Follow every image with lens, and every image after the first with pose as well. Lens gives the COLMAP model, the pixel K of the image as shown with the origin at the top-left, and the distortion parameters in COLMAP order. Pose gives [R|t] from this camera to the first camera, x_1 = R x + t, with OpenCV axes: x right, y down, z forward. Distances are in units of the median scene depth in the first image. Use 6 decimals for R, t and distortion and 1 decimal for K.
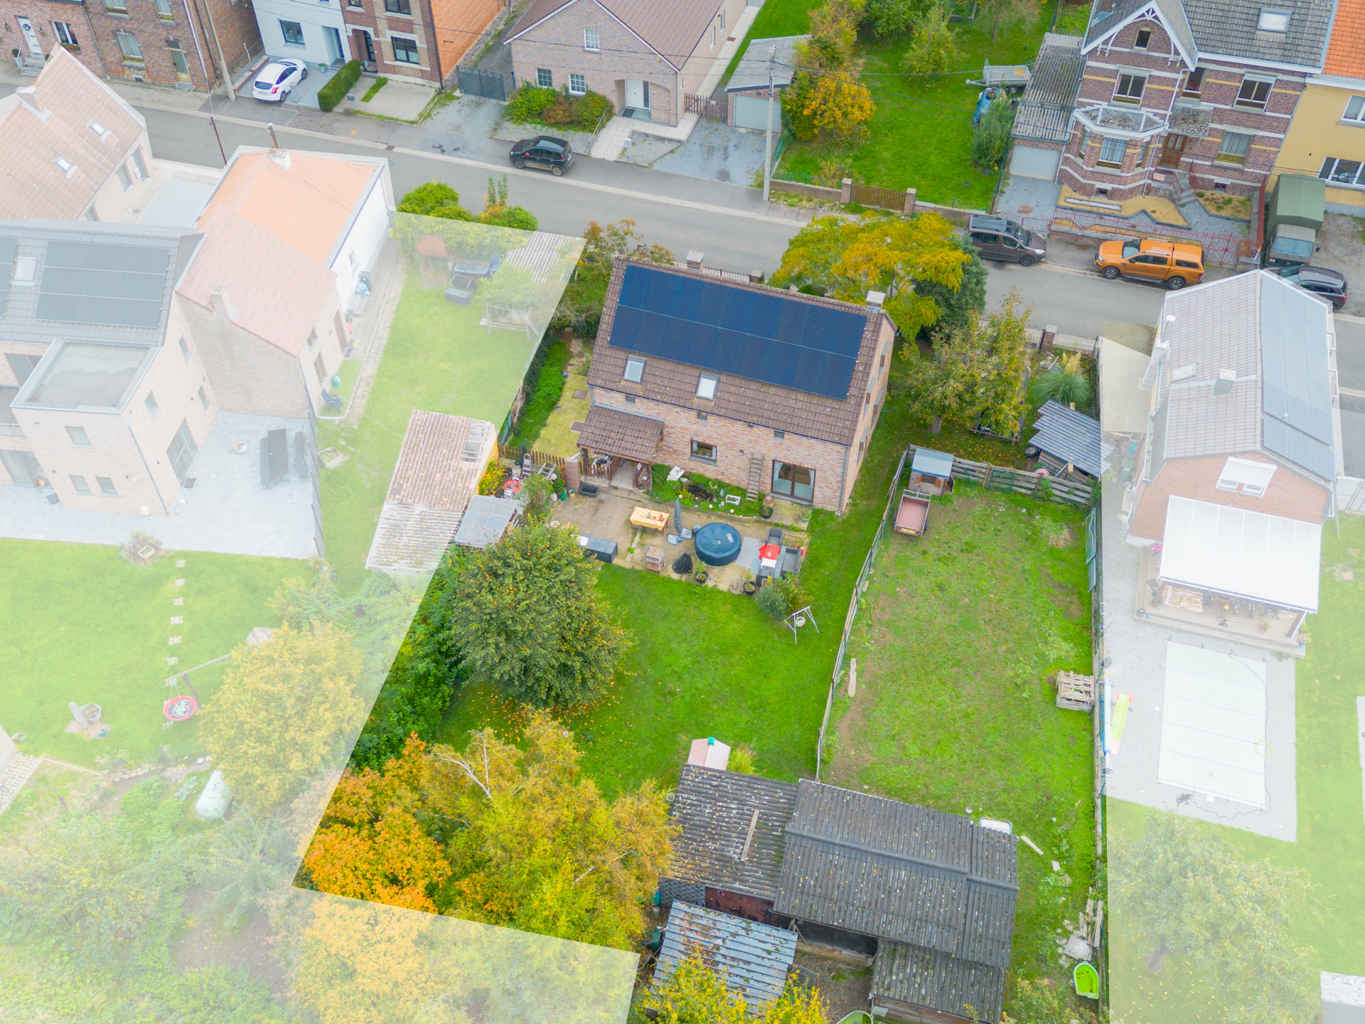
lens RADIAL K [[1319.9, 0, 683.4], [0, 1319.9, 510.7], [0, 0, 1]] dist [0.029194, 0.000000]
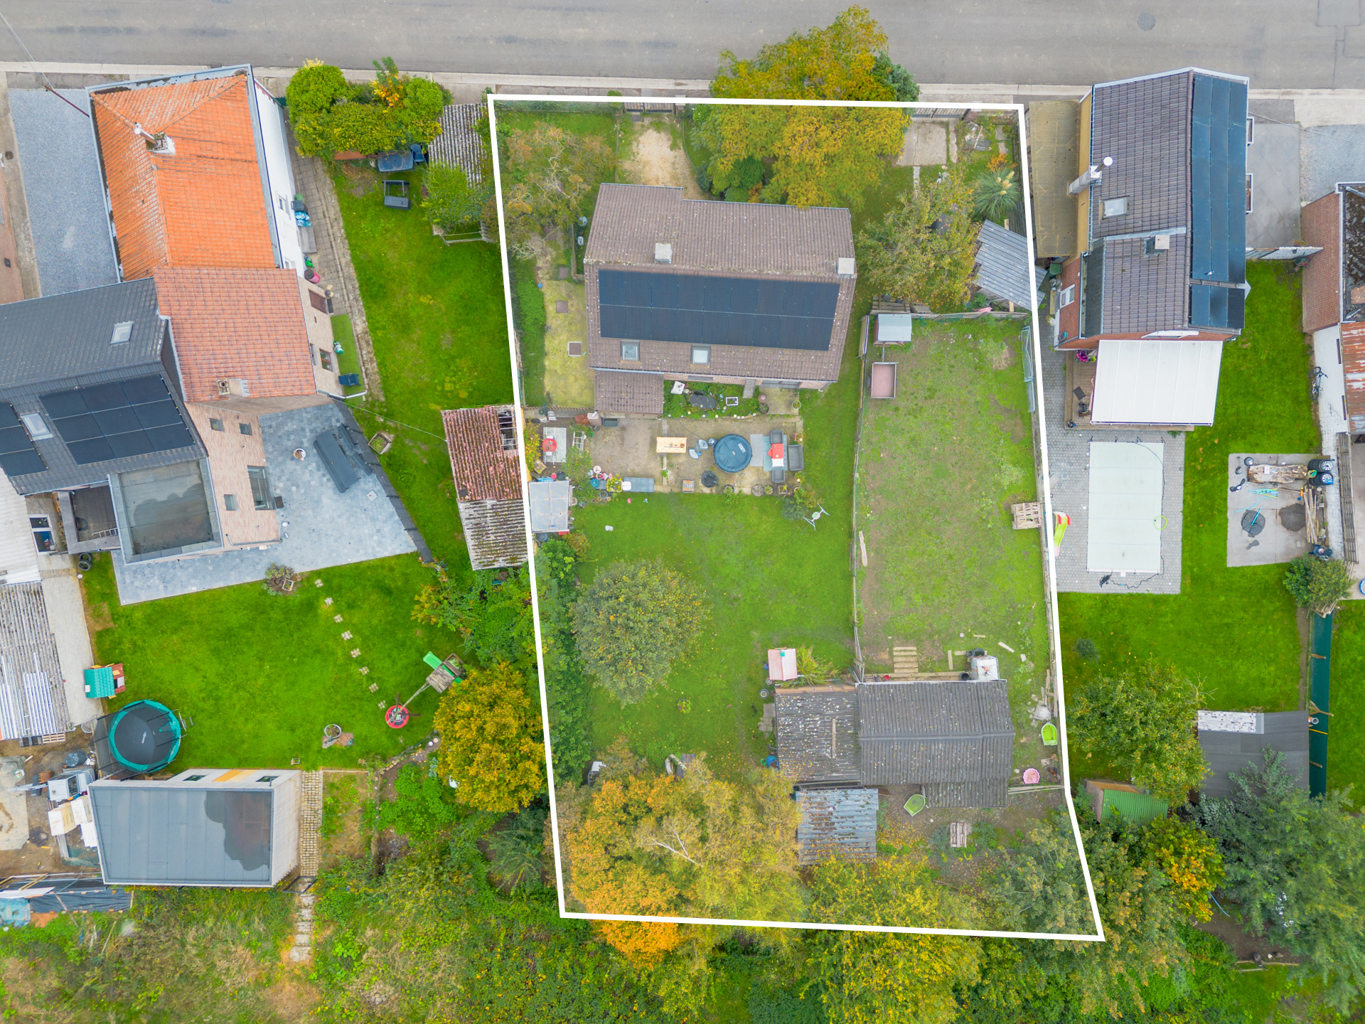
lens RADIAL K [[976.8, 0, 677.3], [0, 976.8, 519.1], [0, 0, 1]] dist [0.025862, -0.012785]
pose [[0.960515, -0.277785, -0.015701, -0.026833], [0.211165, 0.691087, 0.691237, -0.590182], [-0.181164, -0.667259, 0.722457, 0.330108]]
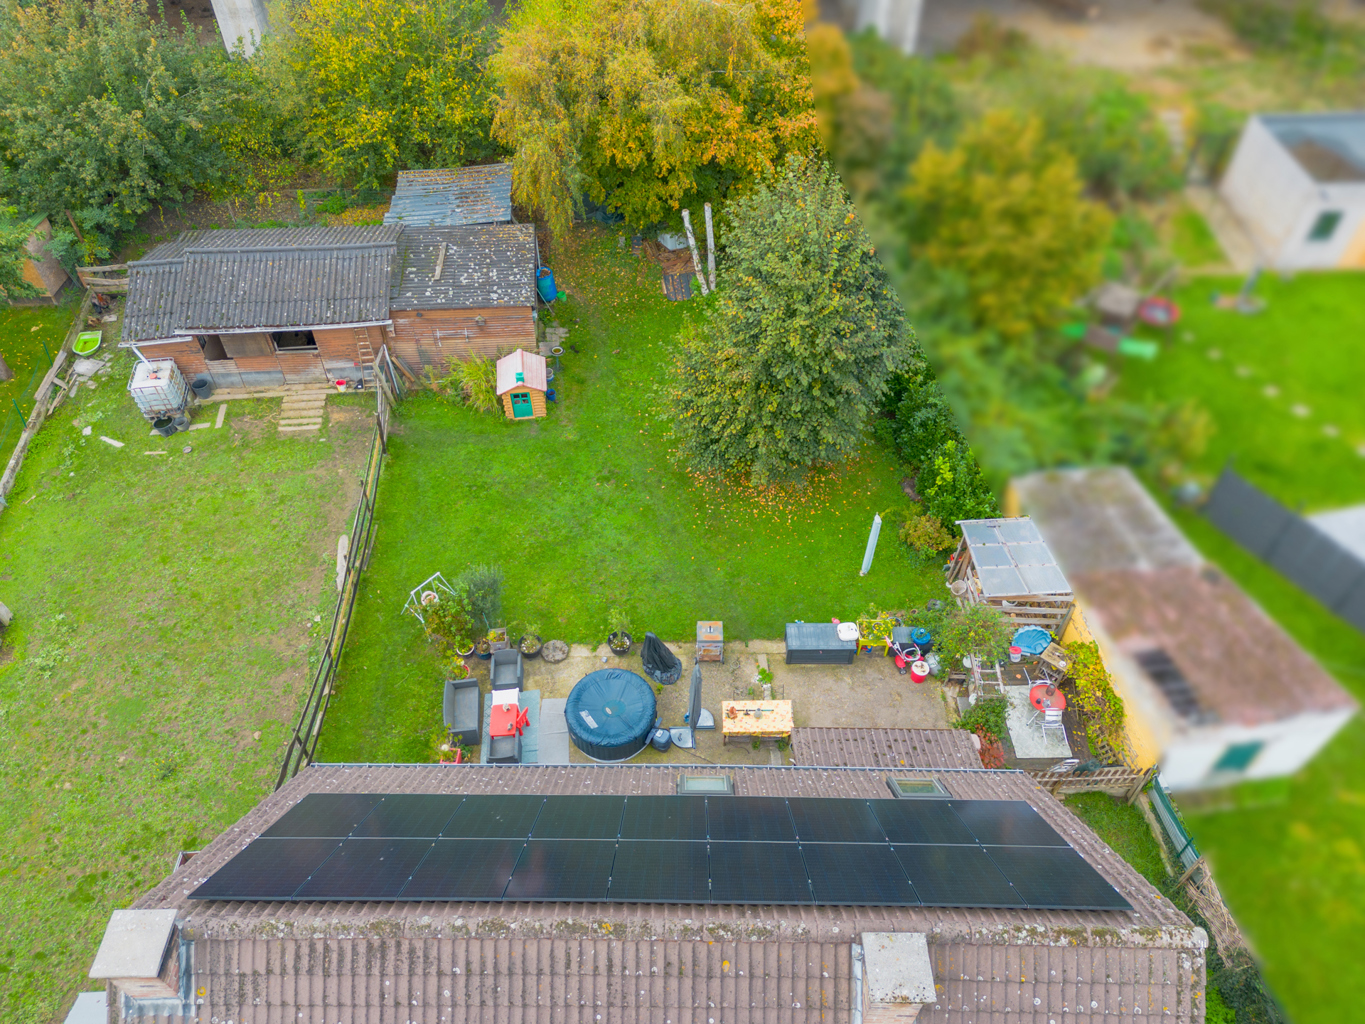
lens RADIAL K [[976.8, 0, 684.5], [0, 976.8, 515.8], [0, 0, 1]] dist [0.025862, -0.012785]
pose [[-0.944800, 0.244412, -0.218208, 0.066245], [-0.238181, -0.055010, 0.969662, -0.362695], [0.224993, 0.968110, 0.110188, 0.925877]]
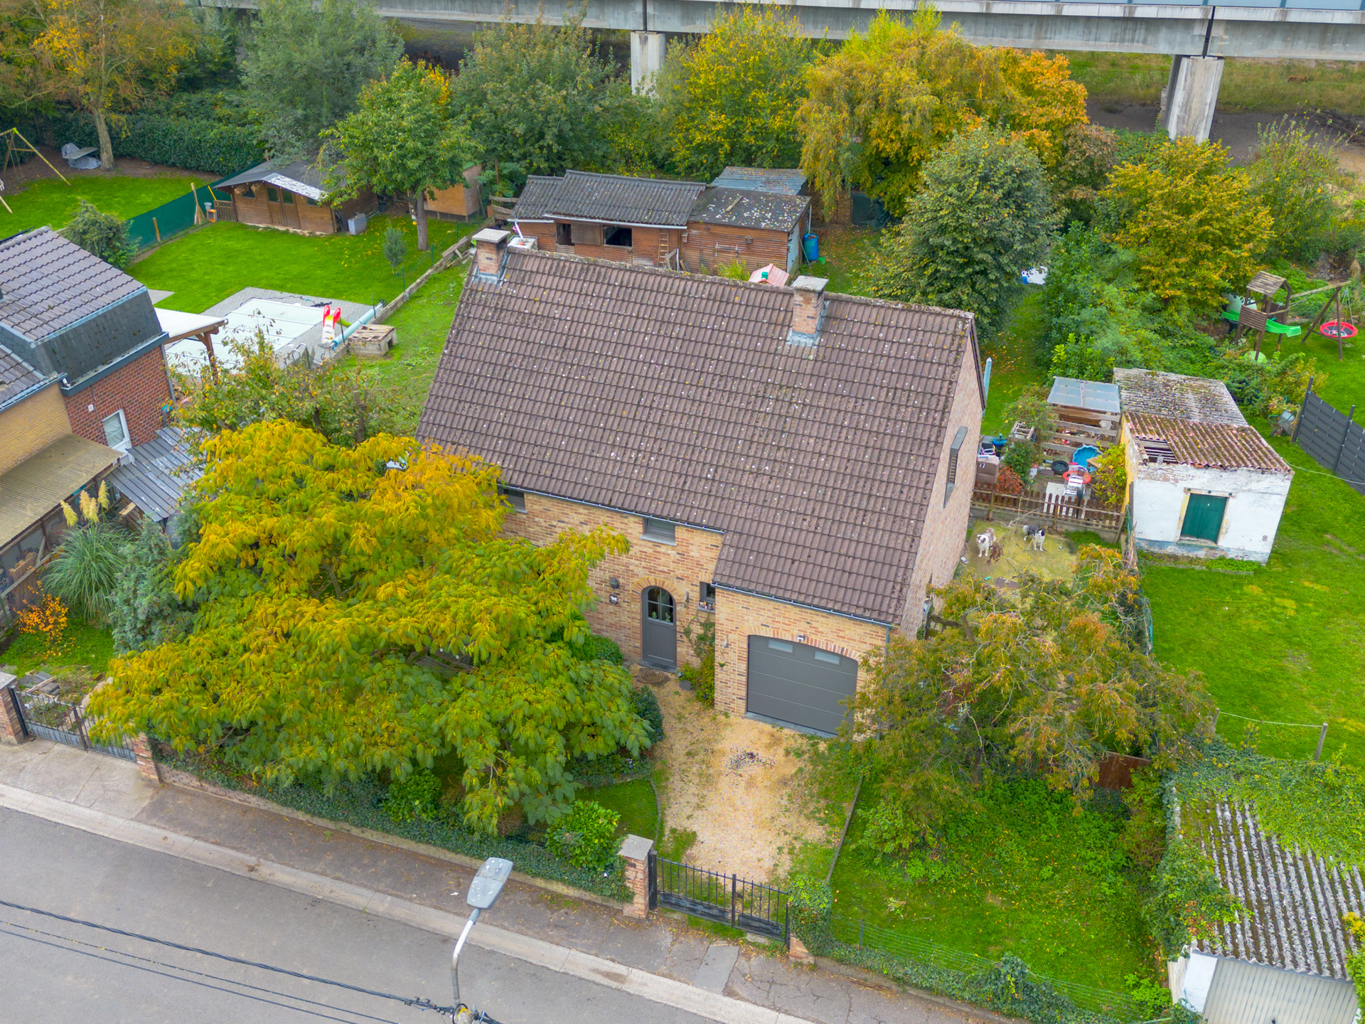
lens RADIAL K [[1319.9, 0, 671.2], [0, 1319.9, 516.0], [0, 0, 1]] dist [0.029194, 0.000000]
pose [[-0.998545, -0.014847, 0.051837, 0.032890], [0.047500, 0.212785, 0.975944, -0.709740], [-0.025520, 0.976986, -0.211770, 1.257951]]
